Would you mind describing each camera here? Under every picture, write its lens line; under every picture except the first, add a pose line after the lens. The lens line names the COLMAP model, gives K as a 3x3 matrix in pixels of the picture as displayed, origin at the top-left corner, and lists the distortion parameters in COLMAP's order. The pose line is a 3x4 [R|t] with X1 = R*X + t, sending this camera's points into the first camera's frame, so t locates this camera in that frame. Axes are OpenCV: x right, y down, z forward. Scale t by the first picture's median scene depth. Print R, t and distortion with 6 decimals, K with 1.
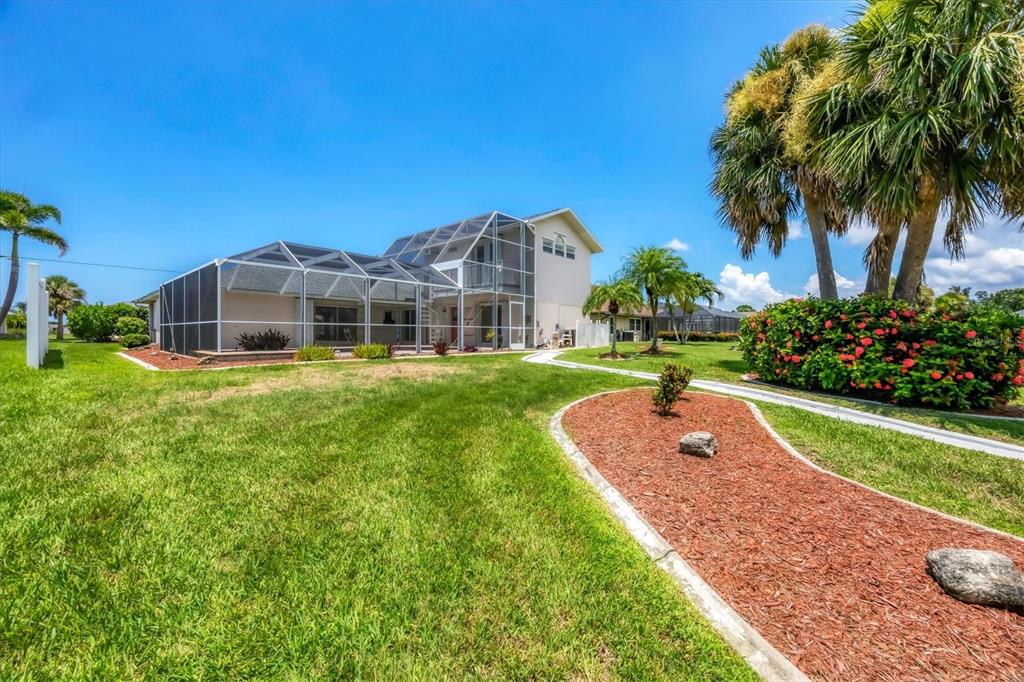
lens RADIAL K [[398.8, 0, 509.7], [0, 398.8, 338.3], [0, 0, 1]] dist [-0.002971, -0.000376]
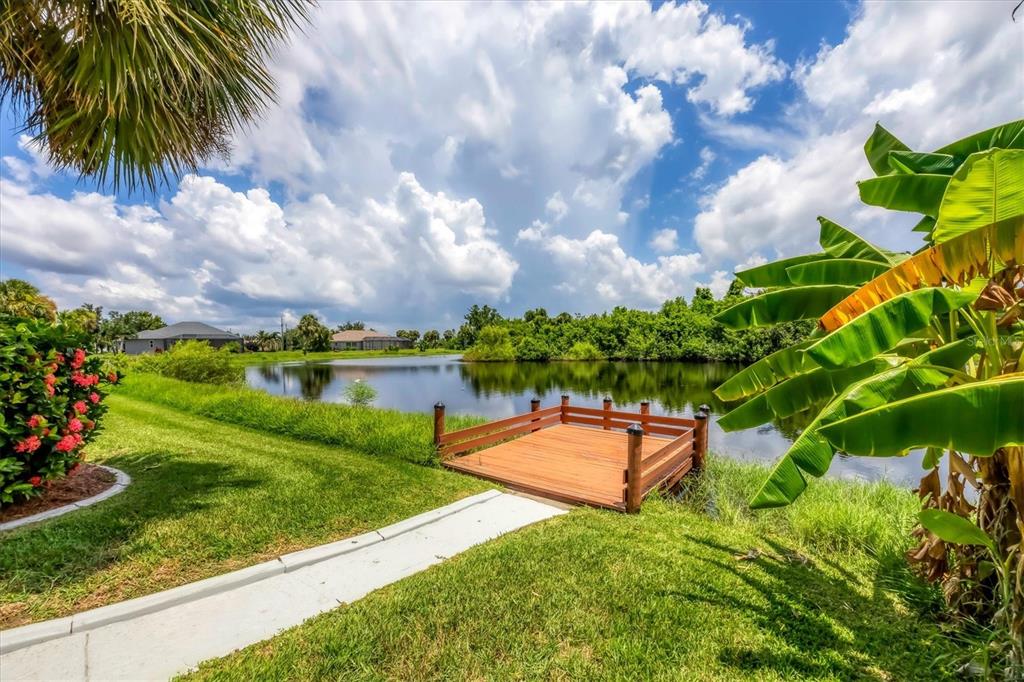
lens RADIAL K [[406.8, 0, 513.9], [0, 406.8, 344.1], [0, 0, 1]] dist [0.000173, 0.000023]
pose [[-0.077646, -0.000460, 0.996981, 0.542844], [0.029864, 0.999550, 0.002787, -0.011564], [-0.996534, 0.029991, -0.077597, 0.342293]]
